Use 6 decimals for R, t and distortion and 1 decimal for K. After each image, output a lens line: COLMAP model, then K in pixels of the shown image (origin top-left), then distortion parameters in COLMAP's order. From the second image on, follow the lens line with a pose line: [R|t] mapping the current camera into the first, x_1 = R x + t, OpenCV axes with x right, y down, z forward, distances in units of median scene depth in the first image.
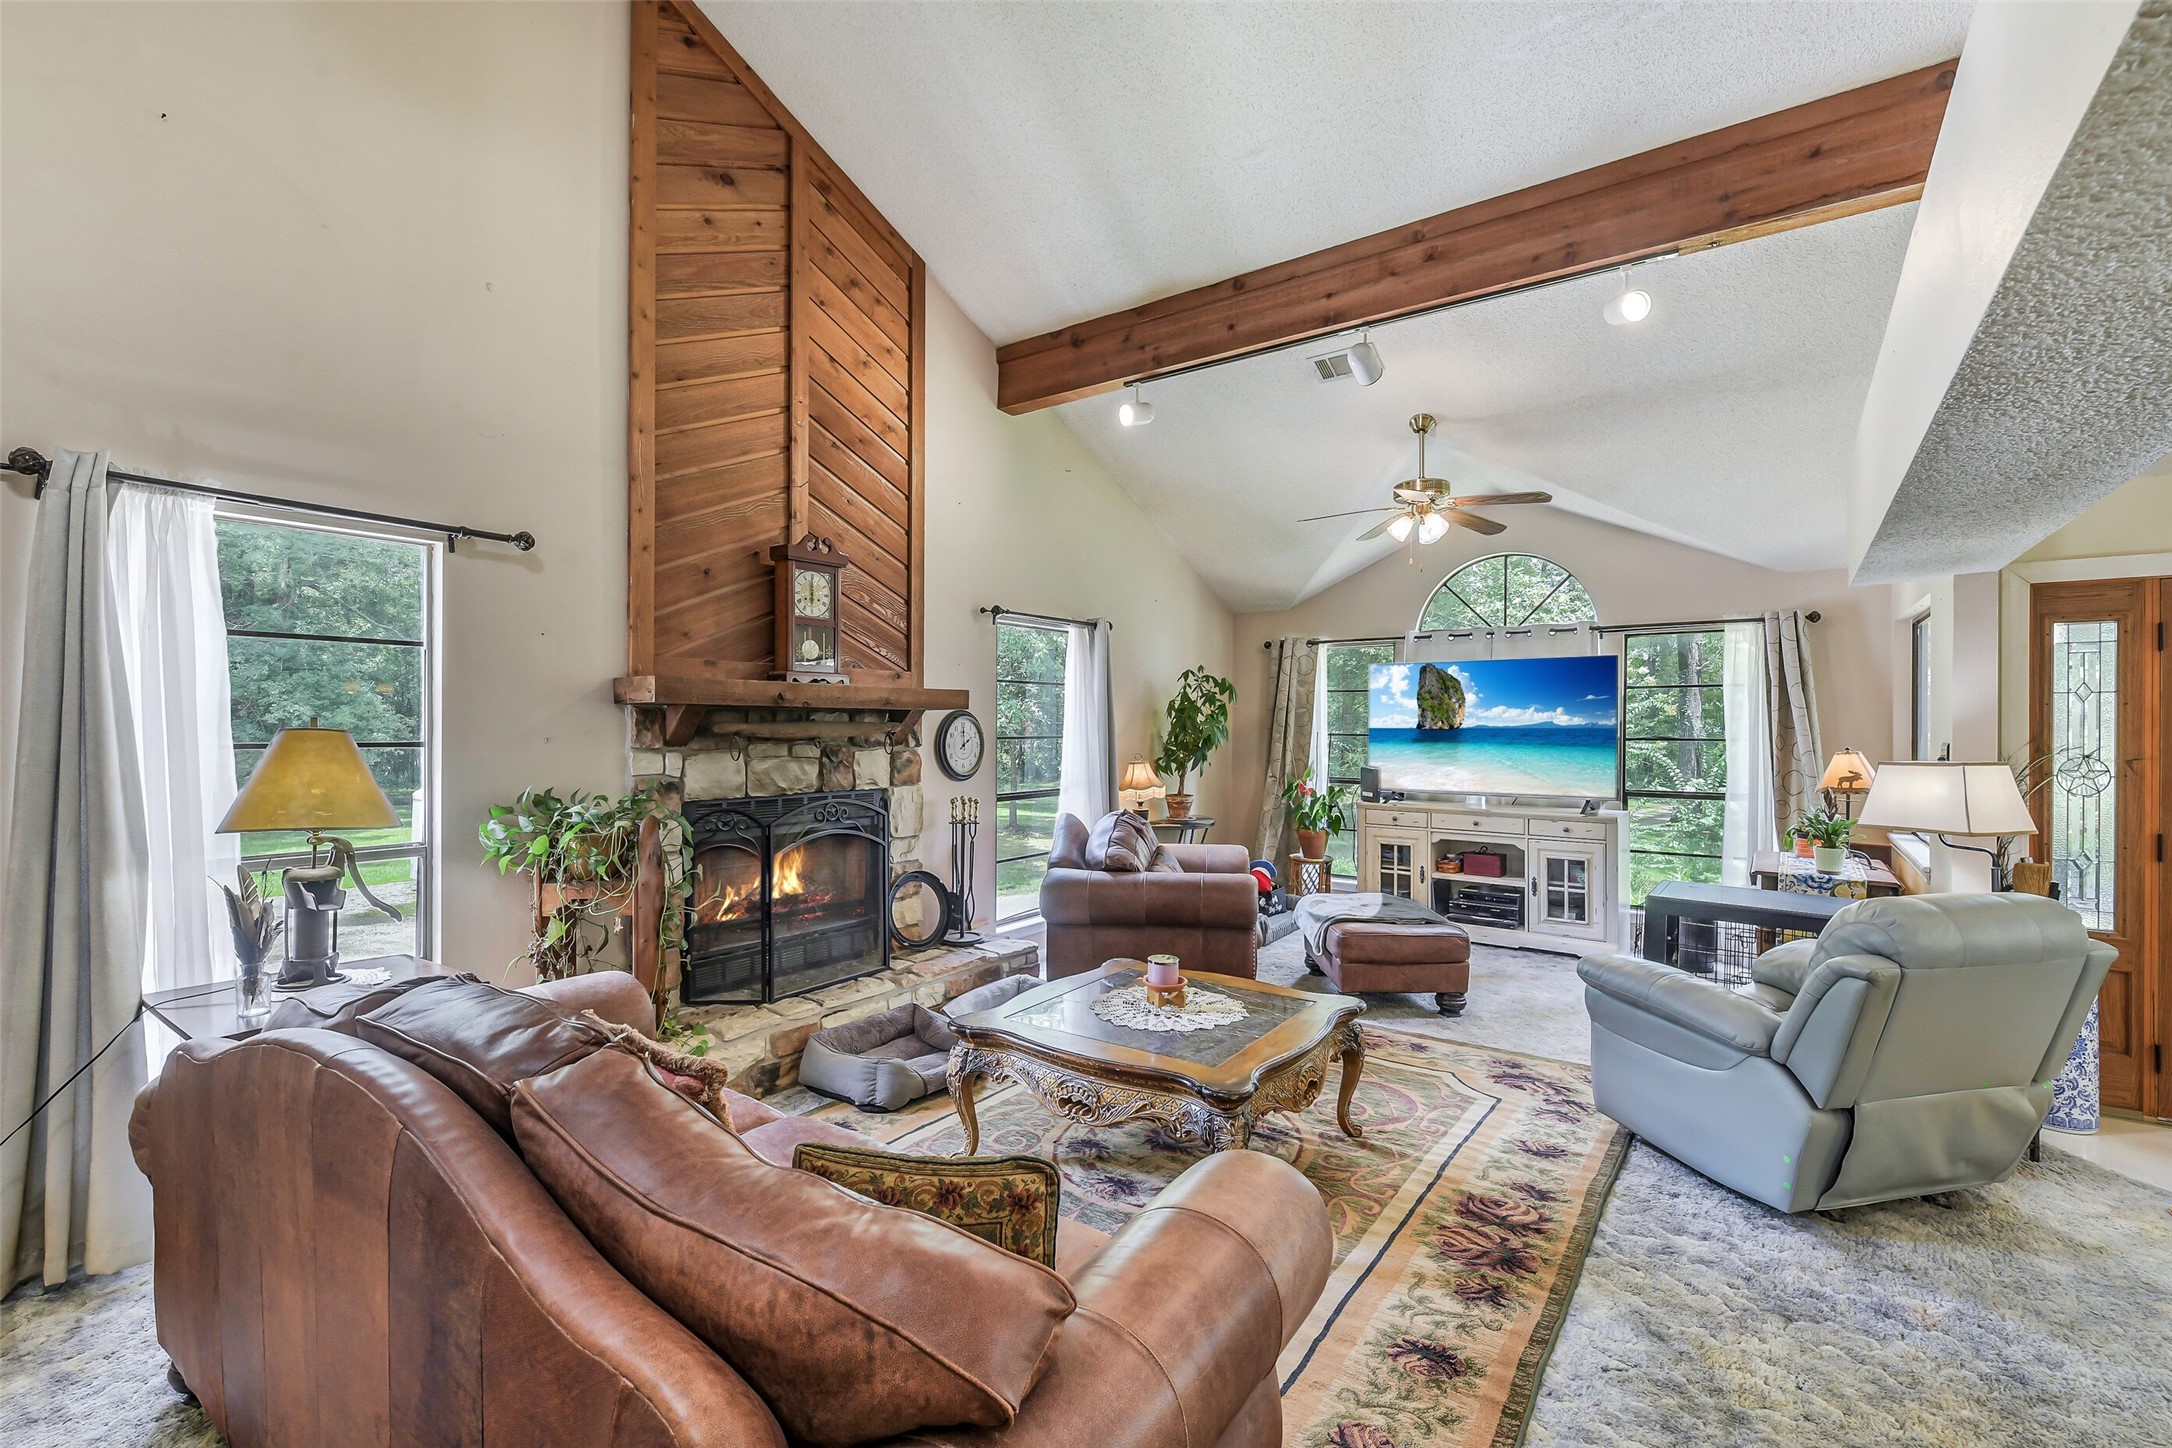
lens RADIAL K [[937.7, 0, 1083.2], [0, 937.7, 727.6], [0, 0, 1]] dist [0.000365, -0.000286]
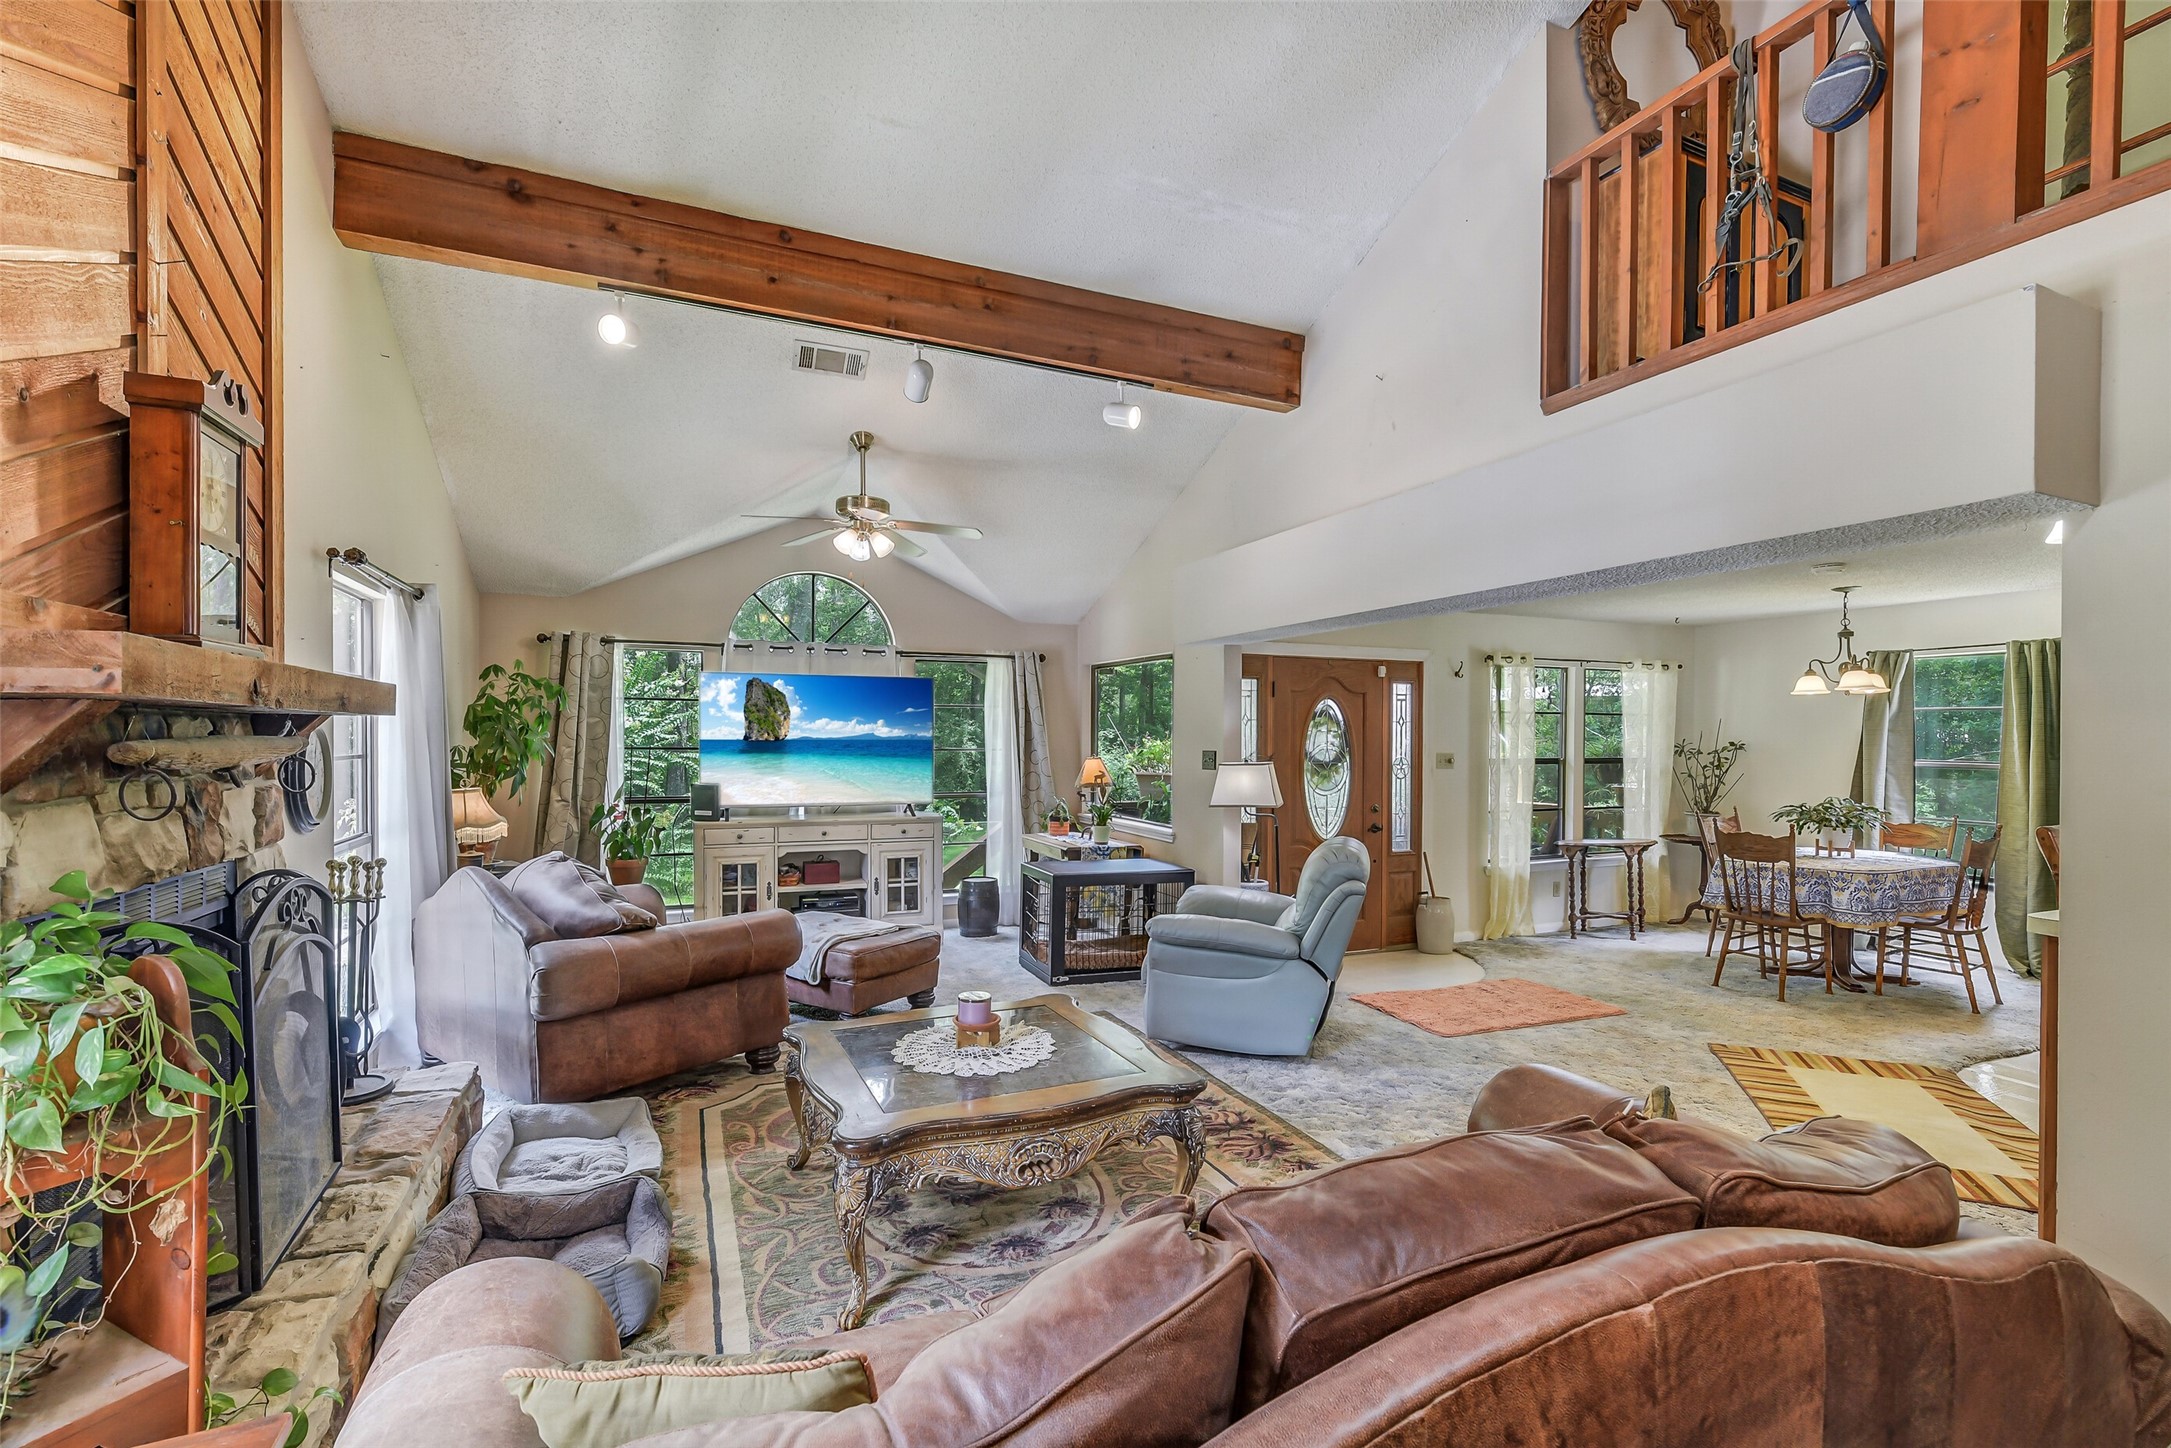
lens RADIAL K [[962.4, 0, 1077.3], [0, 962.4, 748.6], [0, 0, 1]] dist [-0.001076, -0.000126]
pose [[0.510180, -0.011338, 0.859993, -0.443198], [0.000815, 0.999919, 0.012700, -0.005188], [-0.860067, -0.005778, 0.510148, 0.285308]]
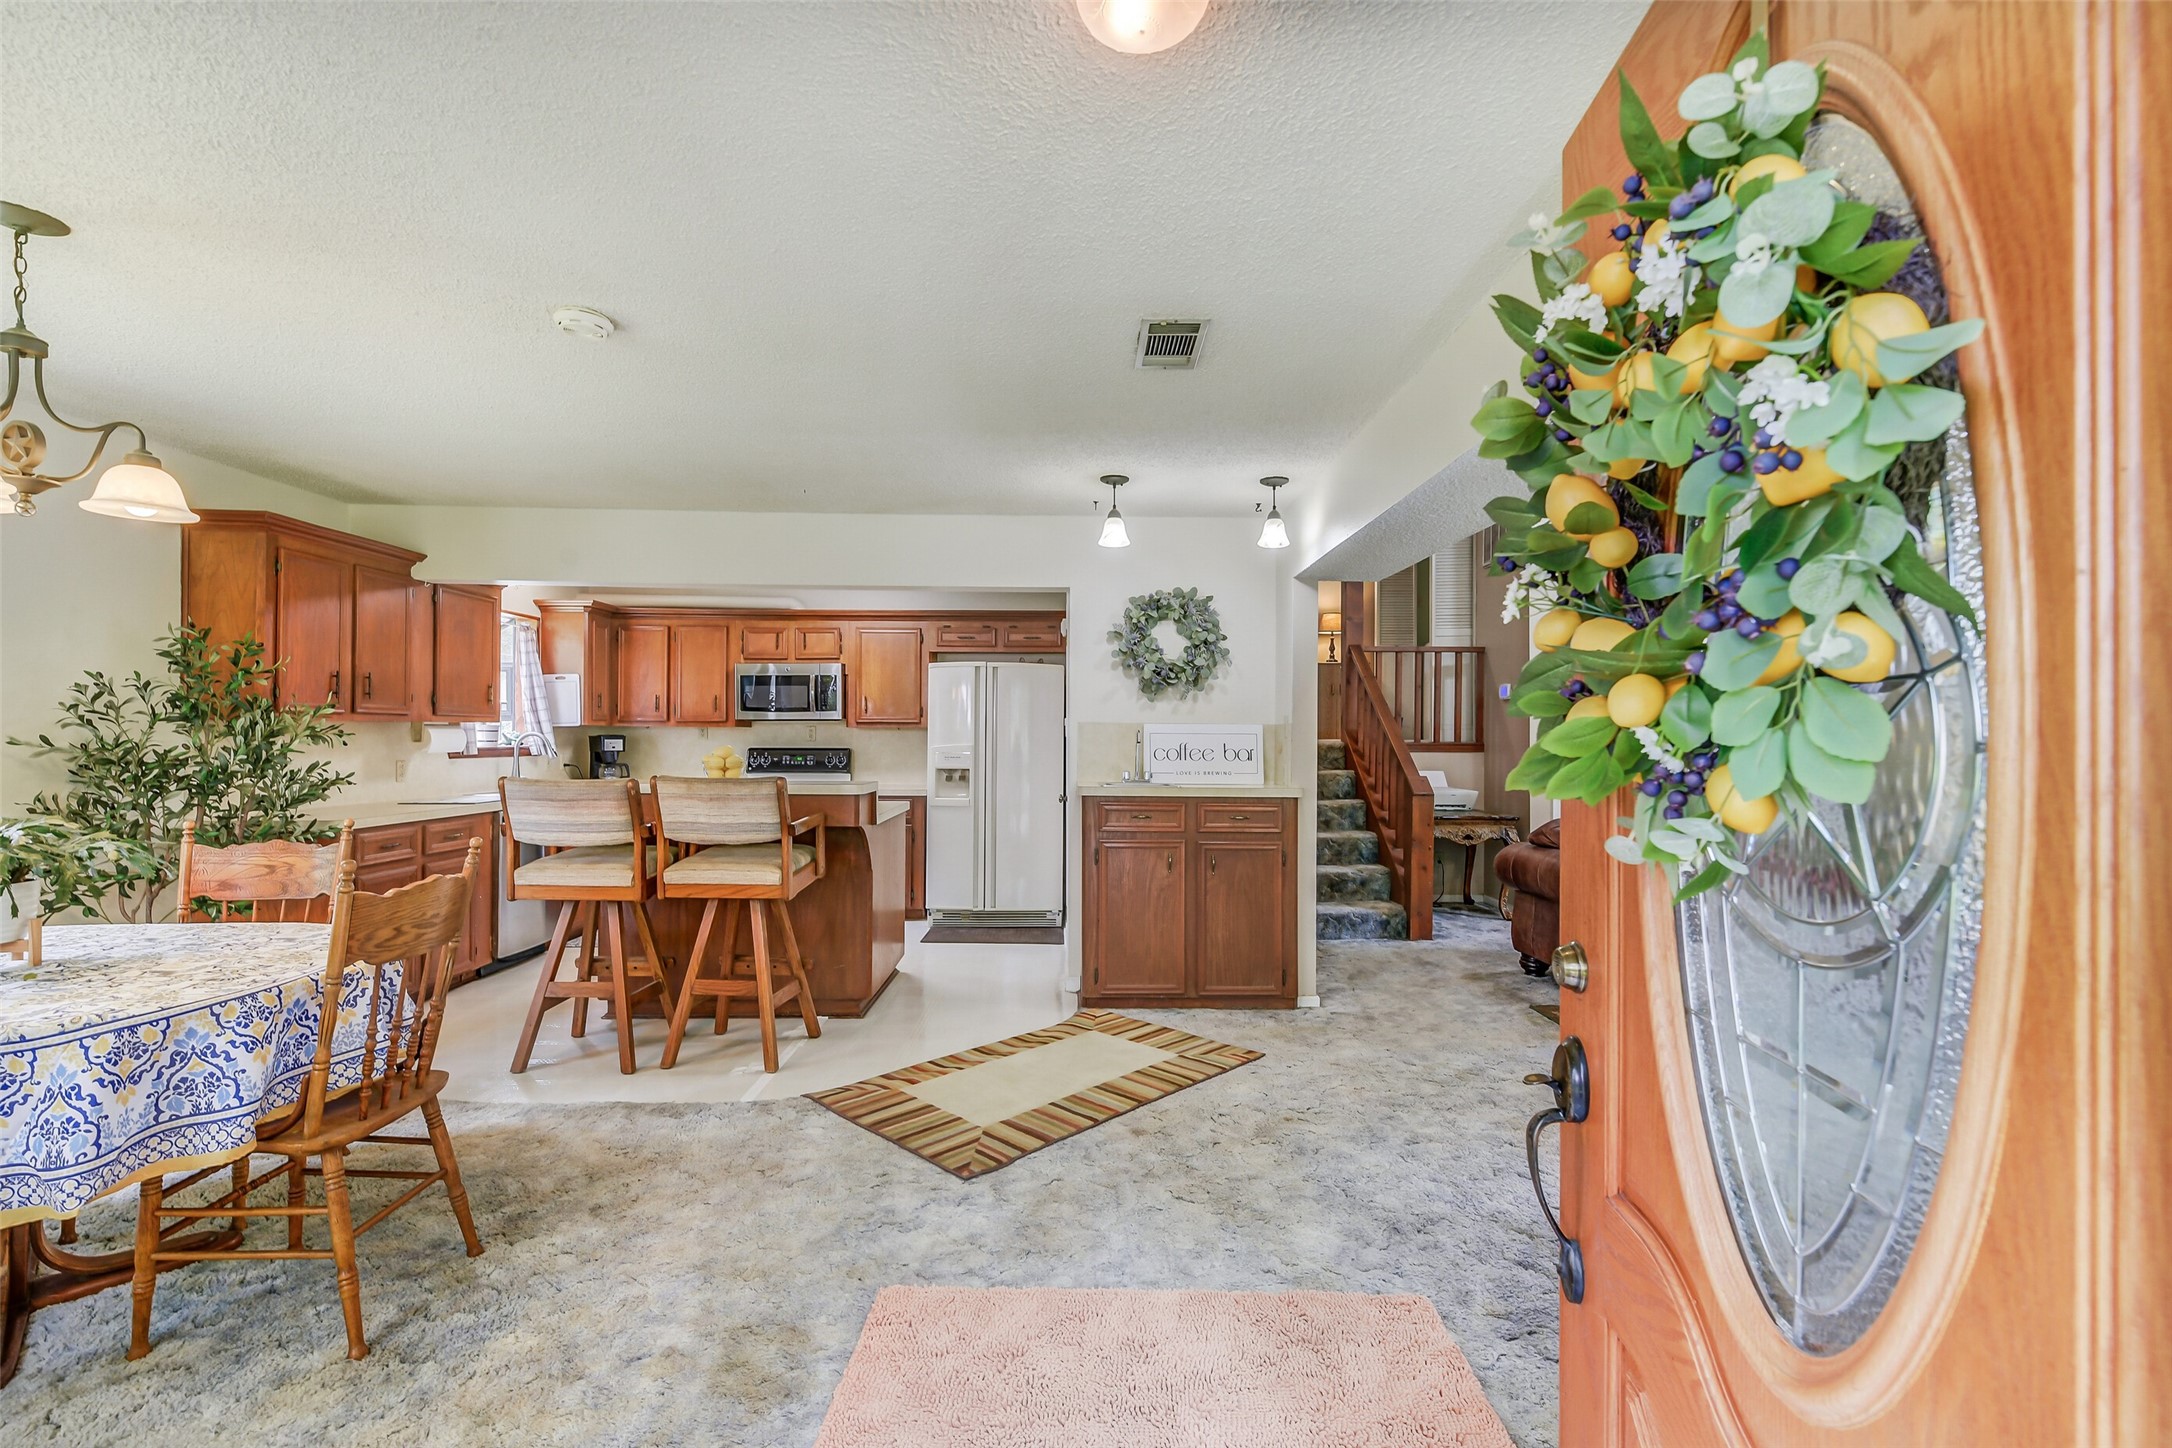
lens RADIAL K [[941.5, 0, 1091.2], [0, 941.5, 731.7], [0, 0, 1]] dist [0.001301, 0.000075]
pose [[-0.791955, -0.009215, -0.610510, 0.966474], [-0.008354, 0.999956, -0.004257, 0.040955], [0.610522, 0.001728, -0.791997, 0.708401]]
